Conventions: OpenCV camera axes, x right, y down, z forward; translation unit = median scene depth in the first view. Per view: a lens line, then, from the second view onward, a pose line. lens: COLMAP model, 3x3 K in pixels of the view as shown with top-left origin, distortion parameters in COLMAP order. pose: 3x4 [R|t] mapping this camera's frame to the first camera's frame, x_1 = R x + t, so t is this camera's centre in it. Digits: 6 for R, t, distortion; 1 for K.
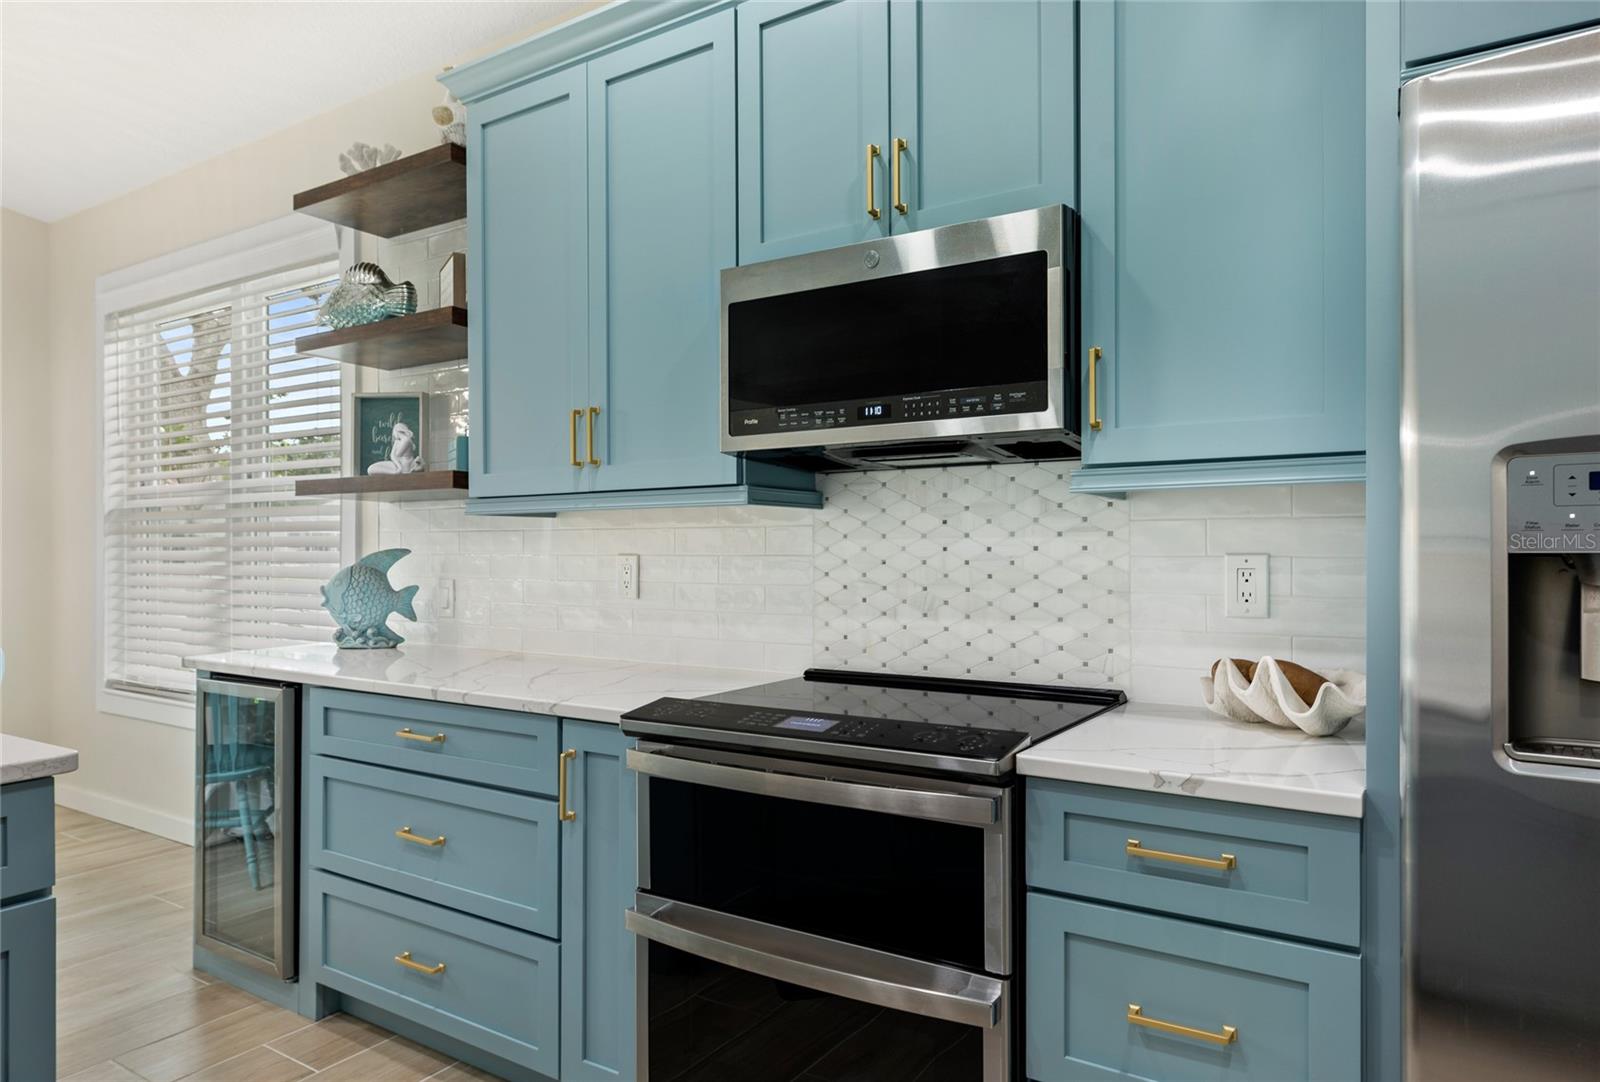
lens RADIAL K [[981.9, 0, 798.6], [0, 981.9, 550.5], [0, 0, 1]] dist [0.003085, -0.000620]
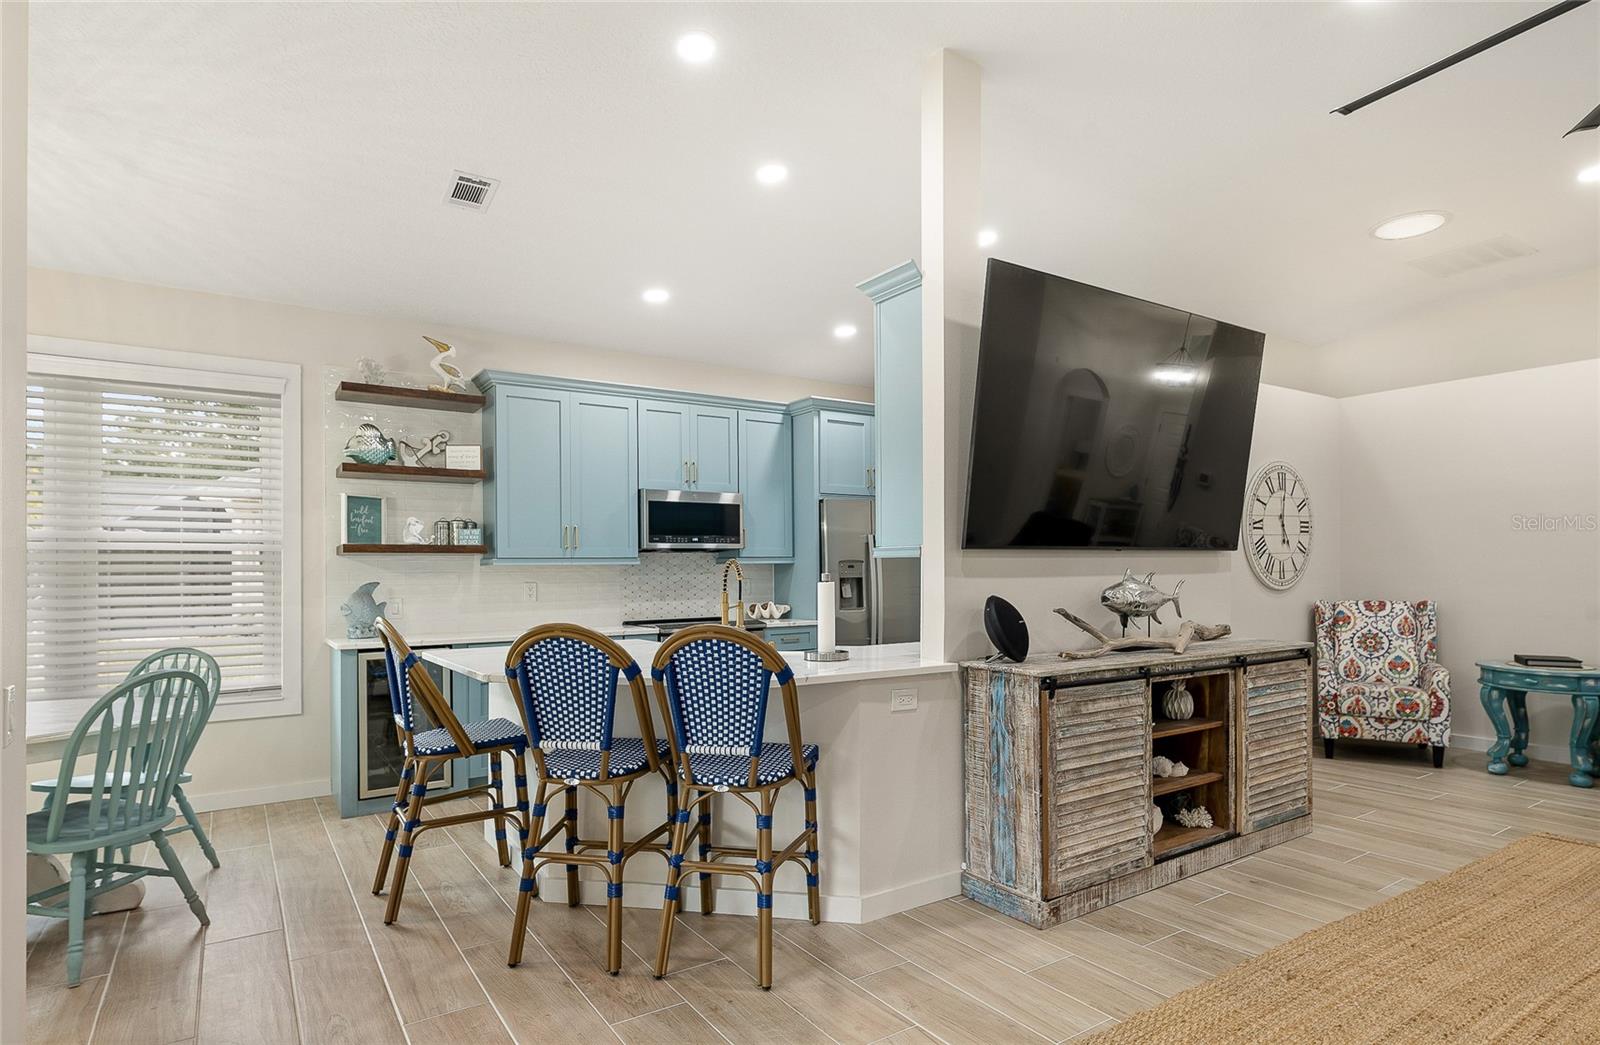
lens RADIAL K [[853.9, 0, 823.2], [0, 853.9, 570.3], [0, 0, 1]] dist [0.003342, 0.001058]
pose [[0.398631, -0.000615, 0.917111, -1.576244], [0.011956, 0.999918, -0.004526, -0.007022], [-0.917033, 0.012769, 0.398606, -0.398647]]
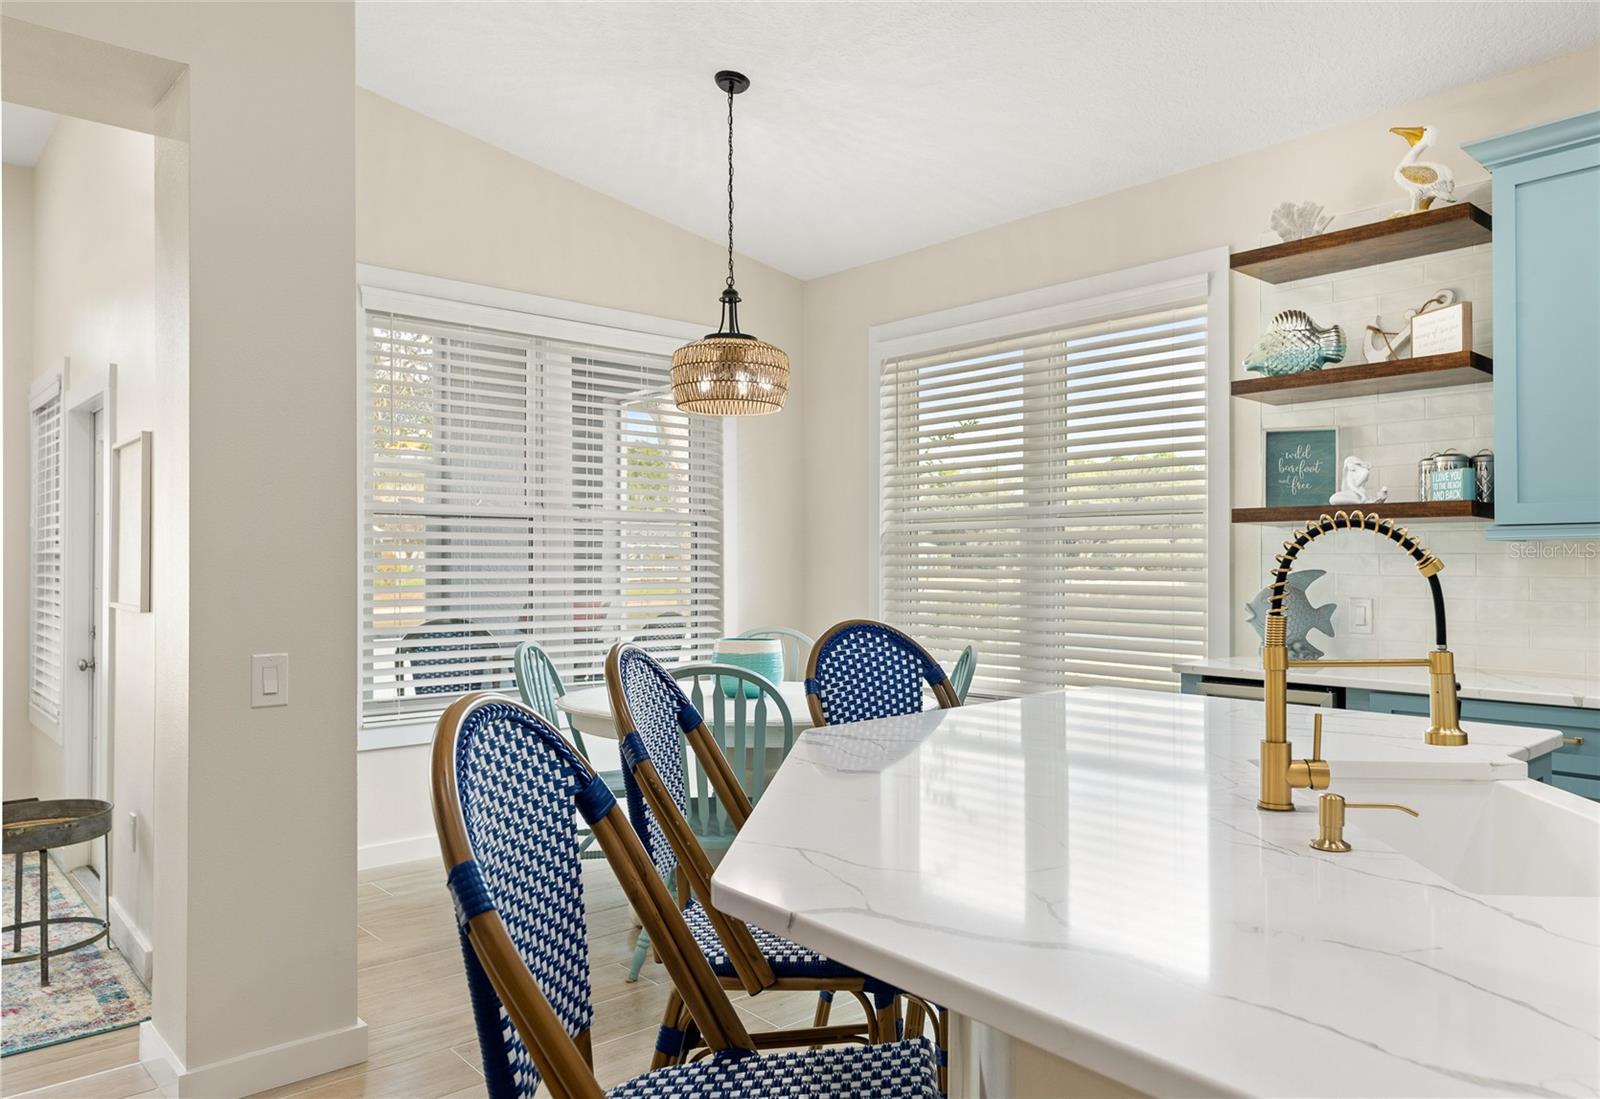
lens RADIAL K [[1107.9, 0, 804.6], [0, 1107.9, 553.5], [0, 0, 1]] dist [0.024209, -0.003281]
pose [[0.956239, -0.000037, -0.292587, -0.606966], [-0.003050, 0.999944, -0.010094, -0.006290], [0.292571, 0.010544, 0.956186, -0.356712]]
